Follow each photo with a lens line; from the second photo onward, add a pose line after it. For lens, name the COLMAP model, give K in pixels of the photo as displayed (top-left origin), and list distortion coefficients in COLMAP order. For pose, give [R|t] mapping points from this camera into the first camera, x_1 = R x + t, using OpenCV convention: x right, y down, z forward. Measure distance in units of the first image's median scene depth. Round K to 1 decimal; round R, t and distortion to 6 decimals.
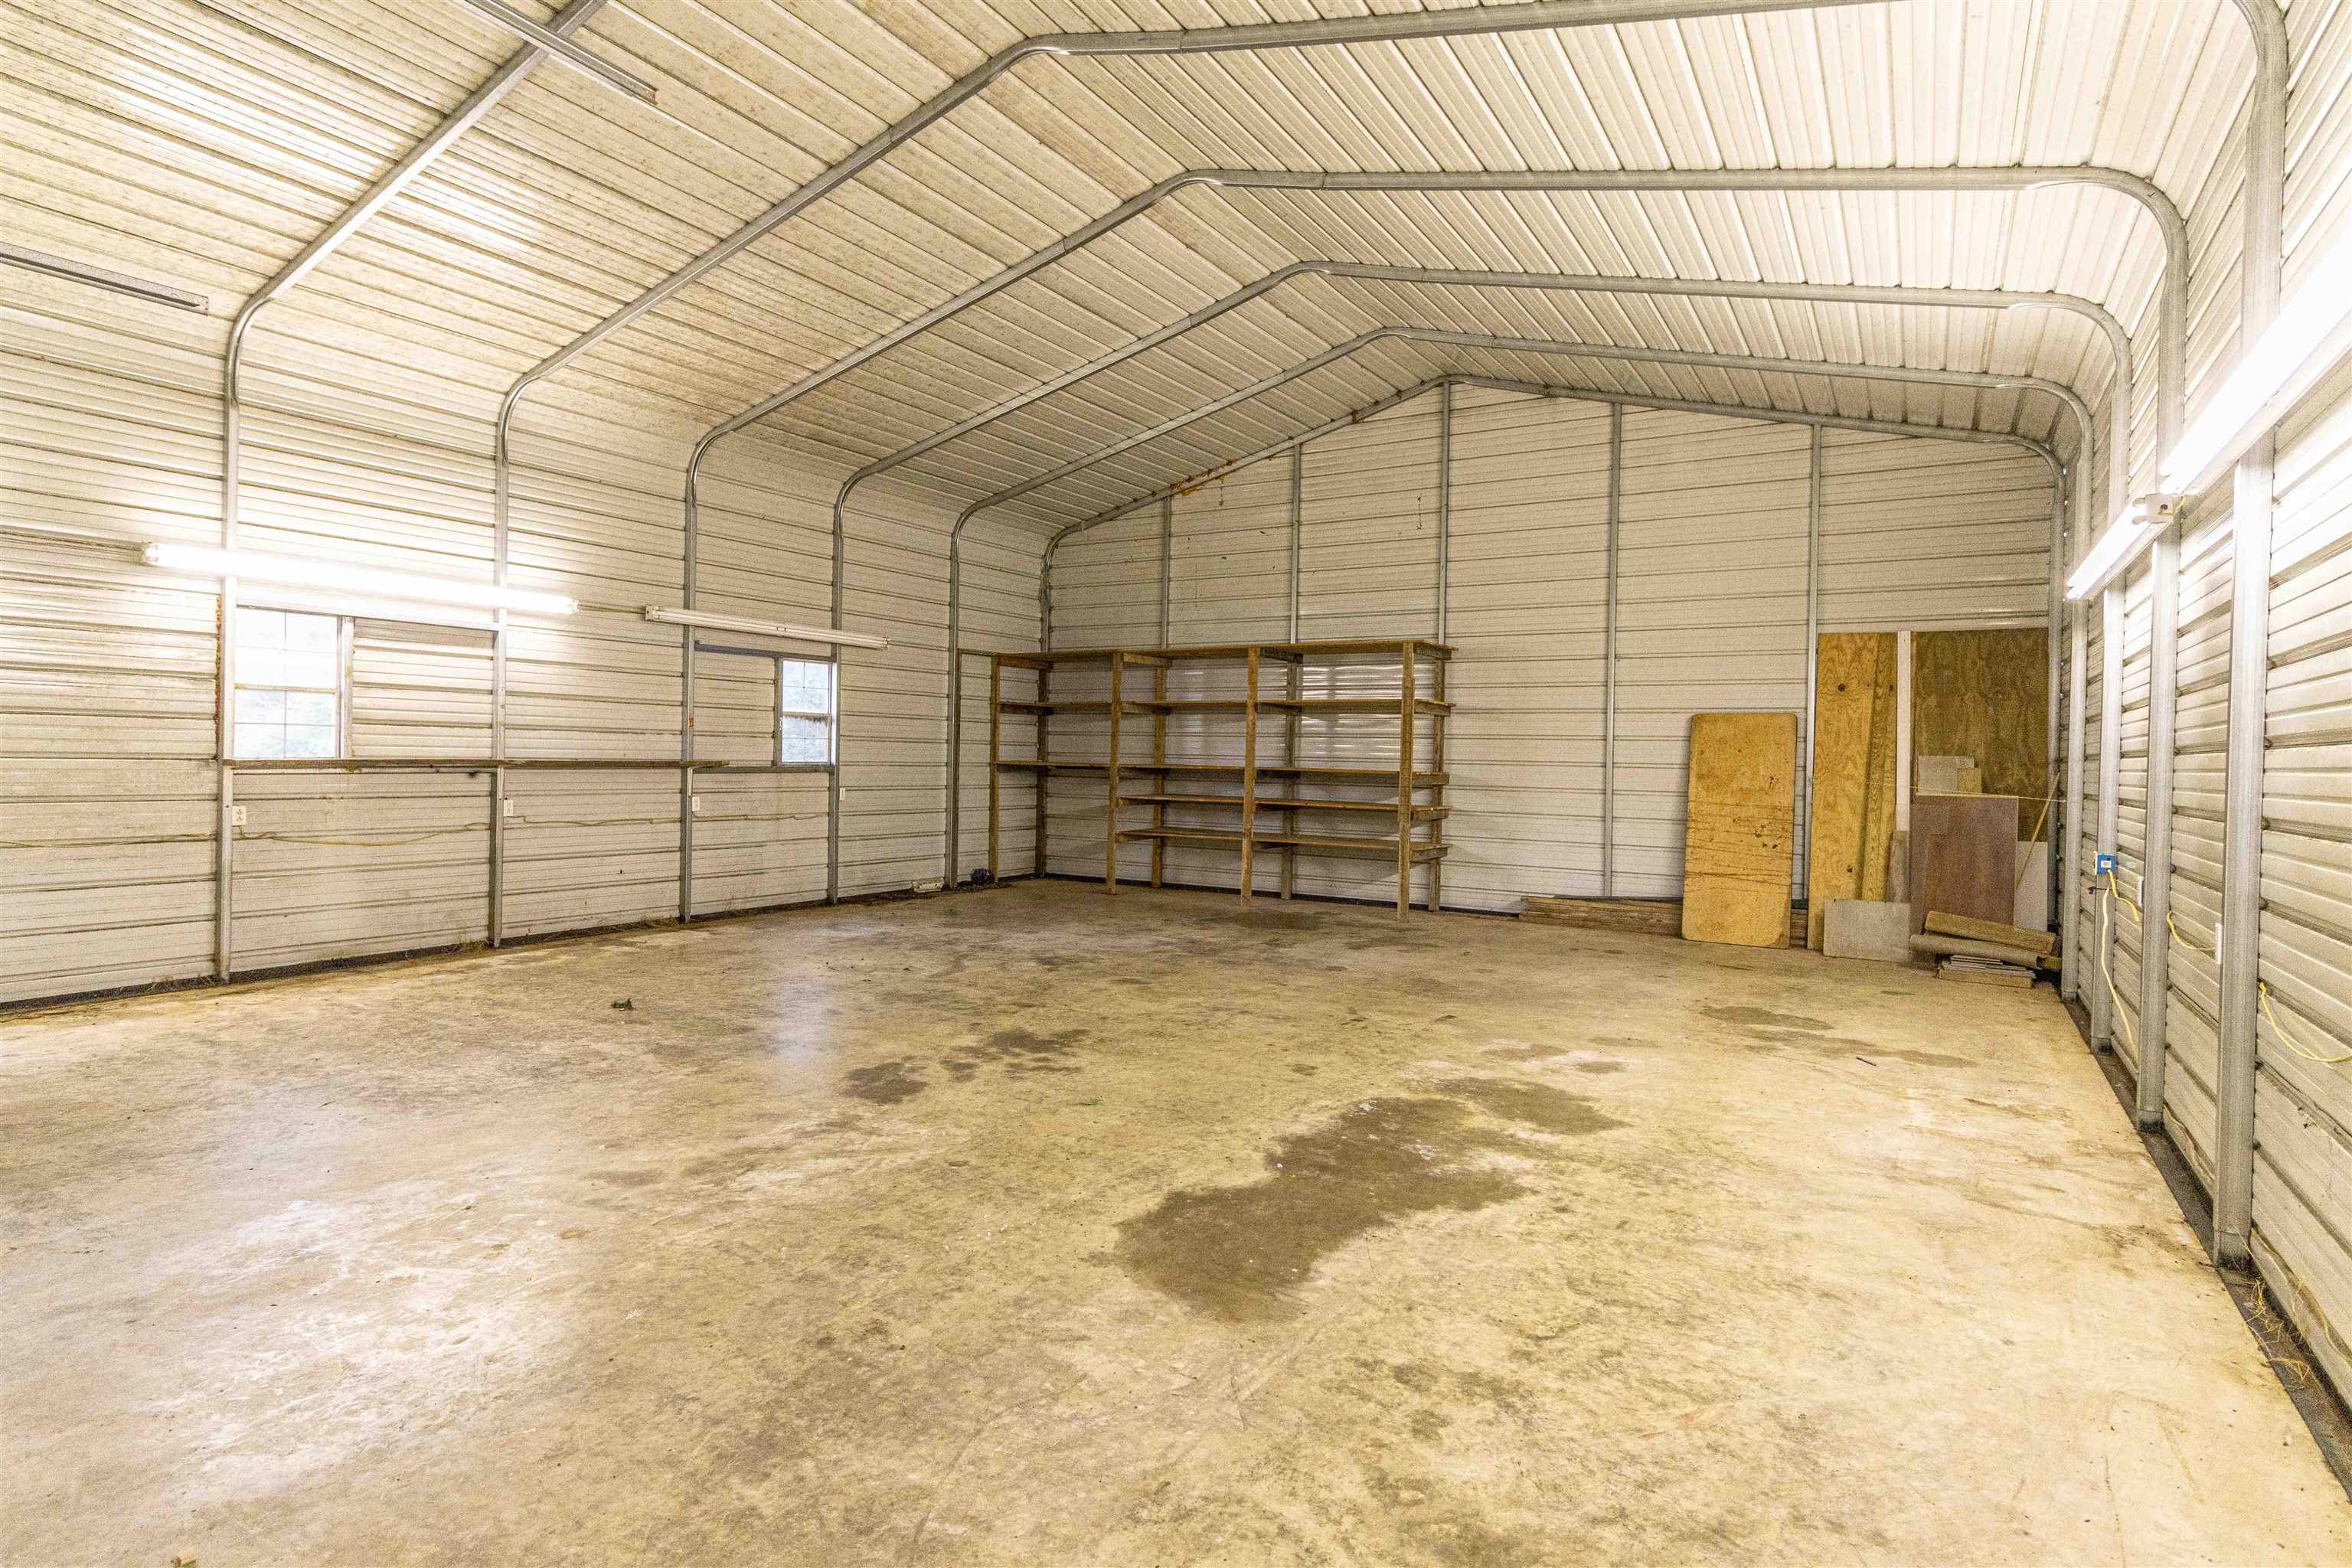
lens RADIAL K [[1230.7, 0, 1182.2], [0, 1230.7, 782.8], [0, 0, 1]] dist [-0.000606, -0.000478]
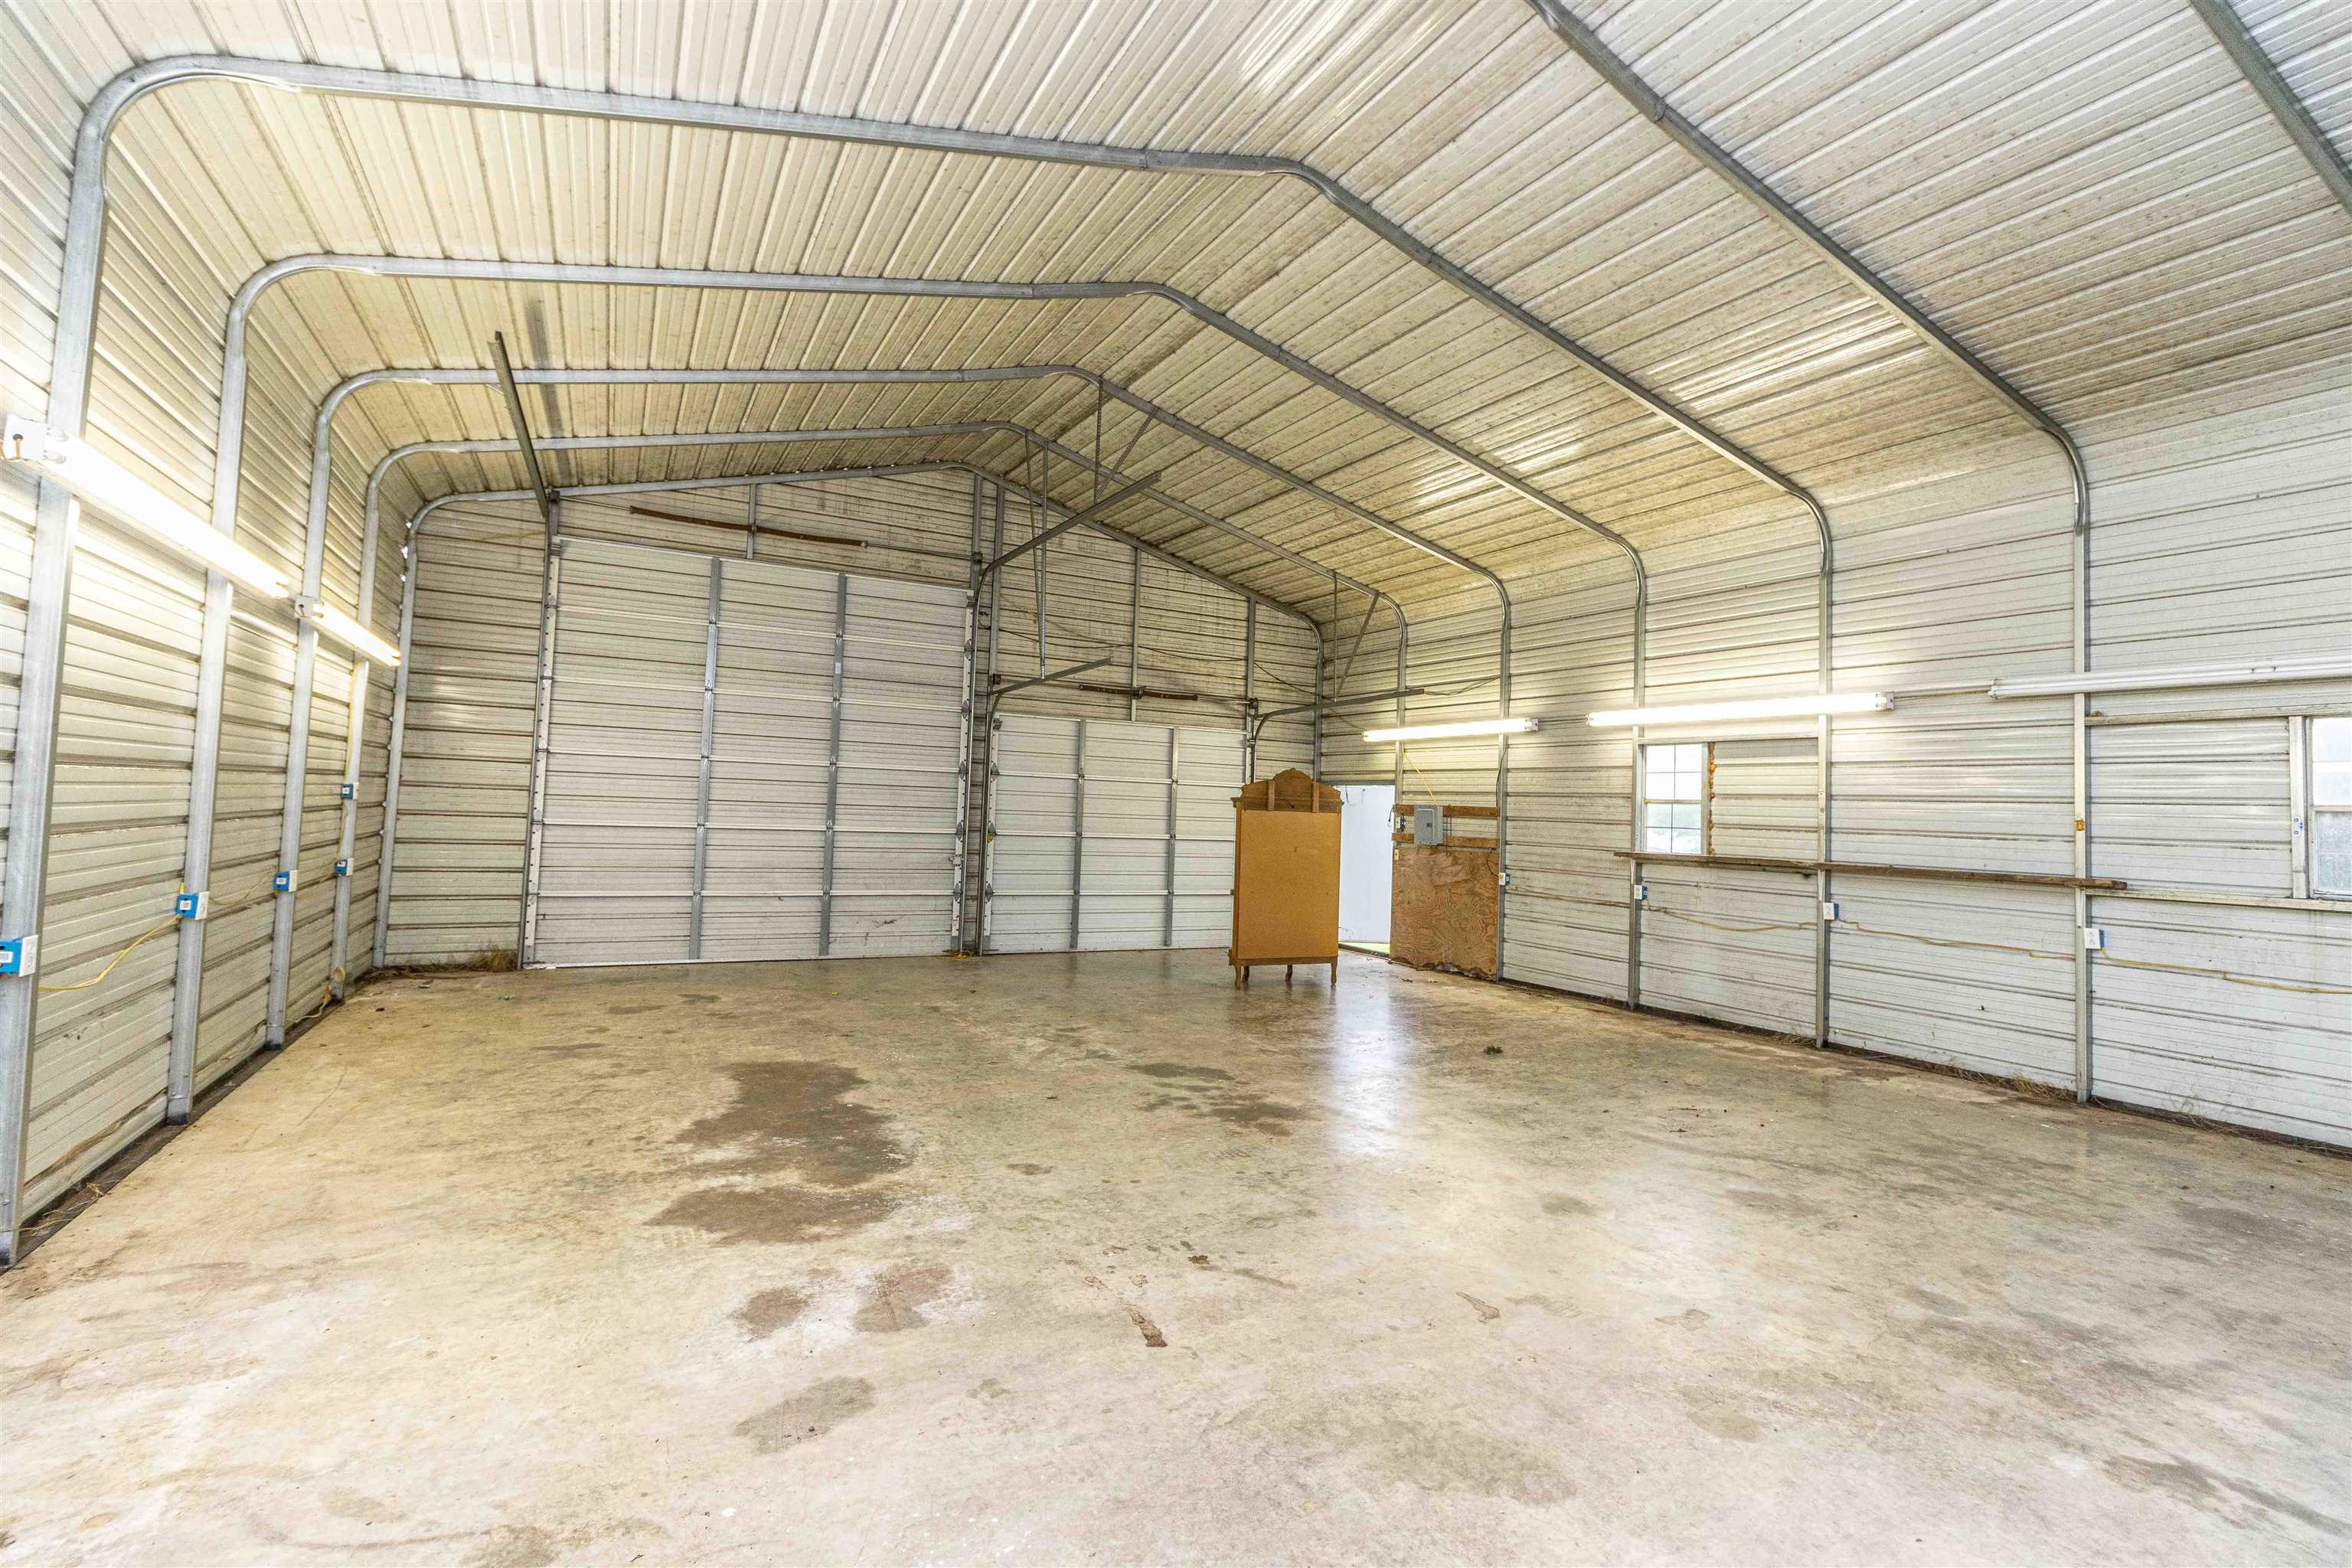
lens RADIAL K [[1120.2, 0, 1186.5], [0, 1120.2, 774.0], [0, 0, 1]] dist [0.004563, -0.001266]
pose [[-0.524627, -0.067754, -0.848632, 0.898301], [-0.066158, 0.997058, -0.038705, -0.036876], [0.848757, 0.035838, -0.527566, 1.808886]]
